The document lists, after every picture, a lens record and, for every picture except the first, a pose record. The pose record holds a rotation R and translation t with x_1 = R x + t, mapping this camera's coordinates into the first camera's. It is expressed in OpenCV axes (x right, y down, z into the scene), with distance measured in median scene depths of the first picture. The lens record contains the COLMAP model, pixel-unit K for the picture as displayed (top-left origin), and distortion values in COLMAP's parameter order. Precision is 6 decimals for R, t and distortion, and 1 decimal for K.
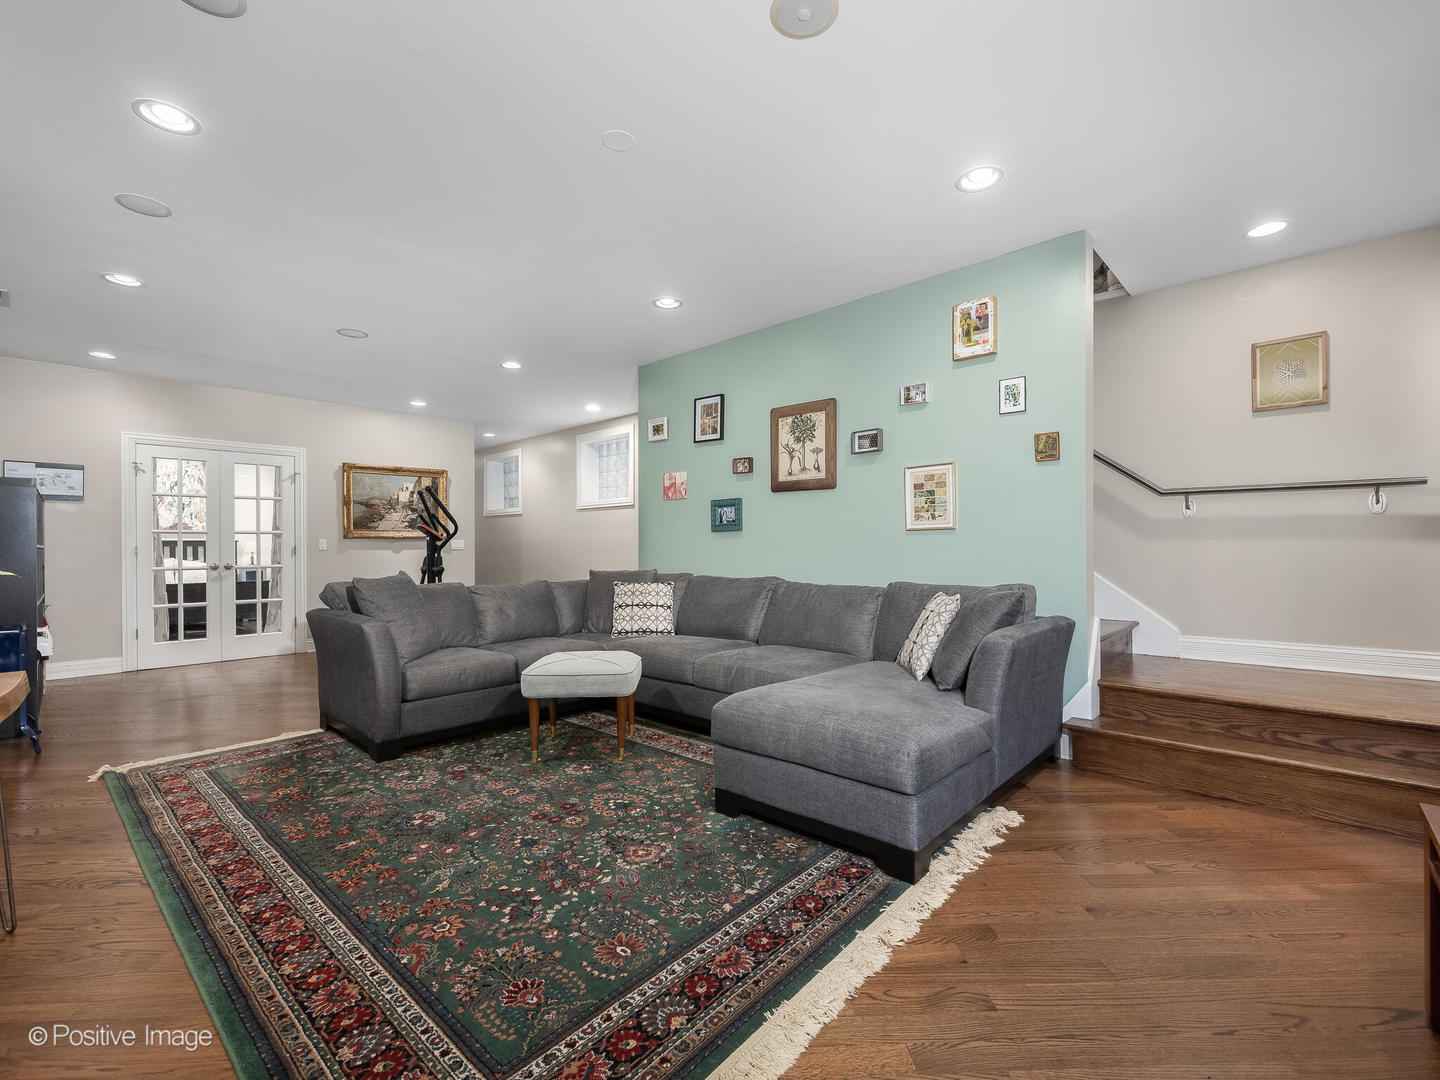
lens RADIAL K [[637.8, 0, 727.5], [0, 637.8, 549.9], [0, 0, 1]] dist [-0.000363, -0.000108]
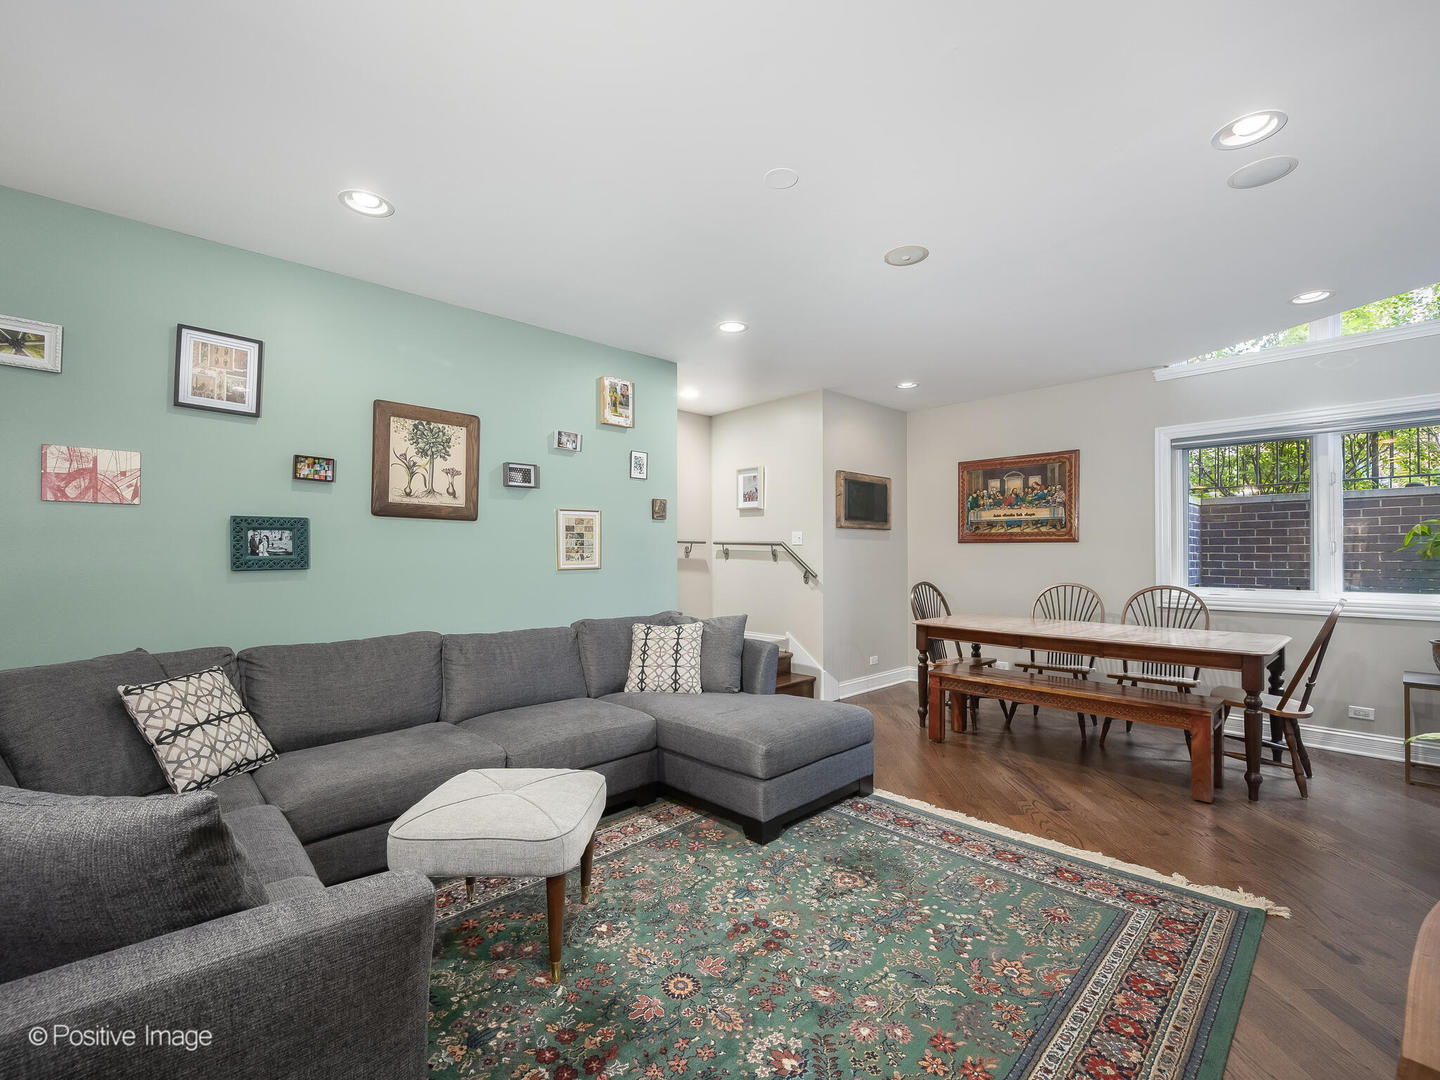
lens RADIAL K [[637.8, 0, 727.5], [0, 637.8, 549.9], [0, 0, 1]] dist [-0.000363, -0.000108]
pose [[0.064286, 0.015634, 0.997809, -0.740757], [0.007423, 0.999842, -0.016144, -0.044737], [-0.997904, 0.008445, 0.064160, 0.670612]]
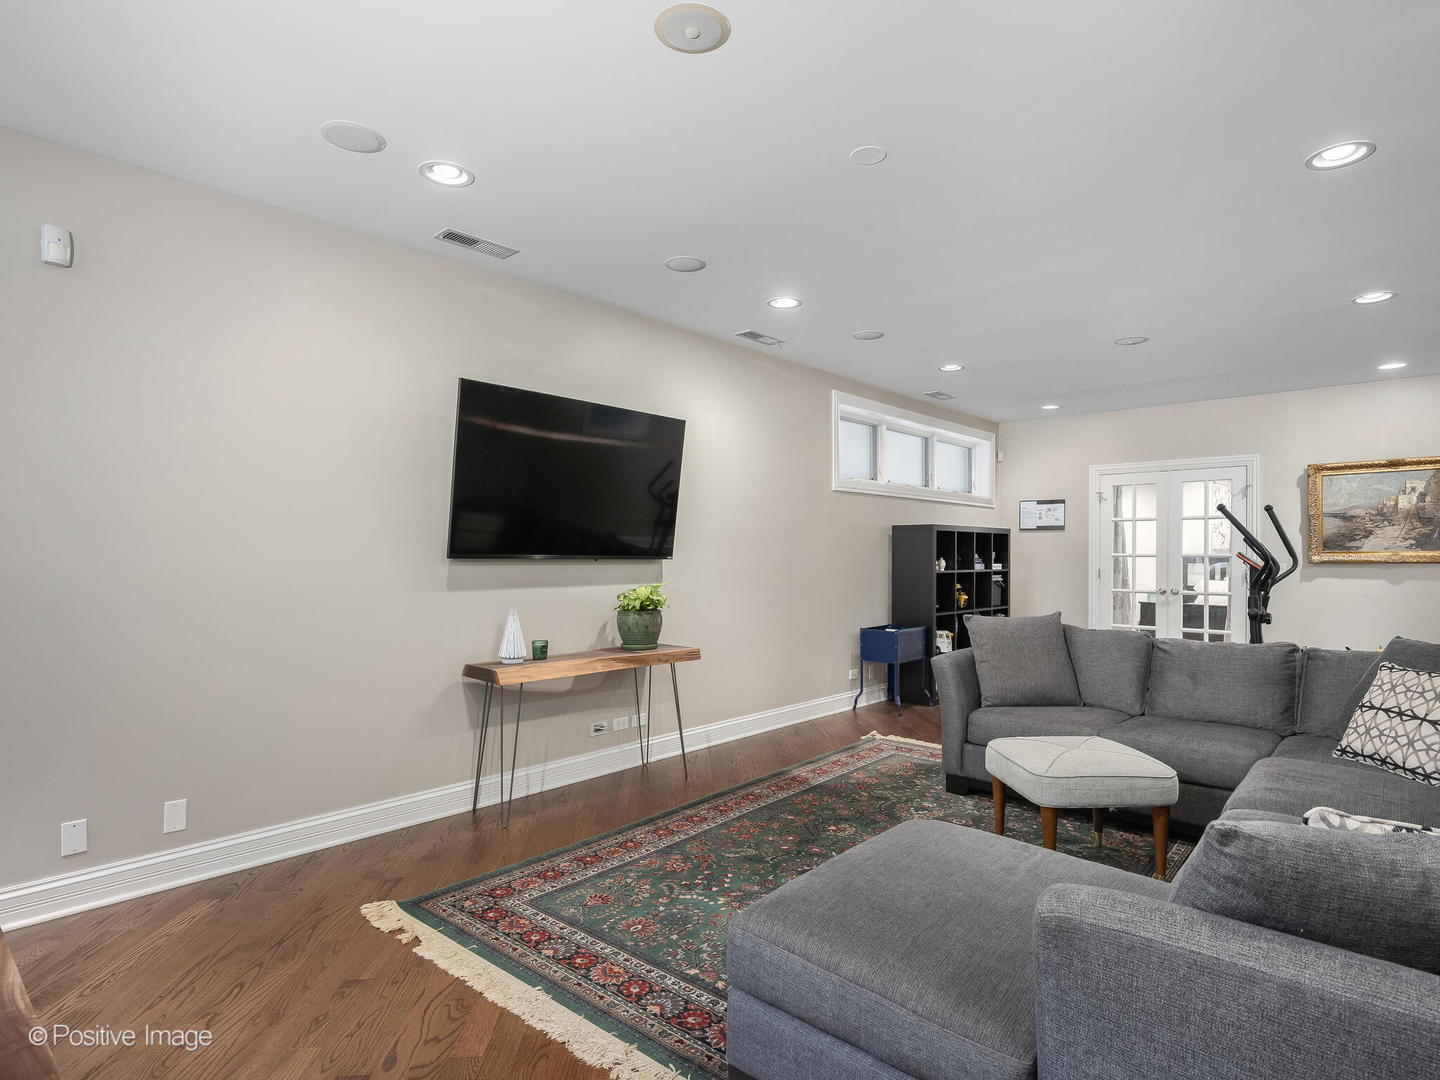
lens RADIAL K [[785.1, 0, 724.8], [0, 785.1, 559.8], [0, 0, 1]] dist [-0.004272, -0.000061]
pose [[0.007632, 0.016435, -0.999836, 0.617360], [-0.009117, 0.999825, 0.016365, -0.055678], [0.999929, 0.008991, 0.007781, 0.520692]]
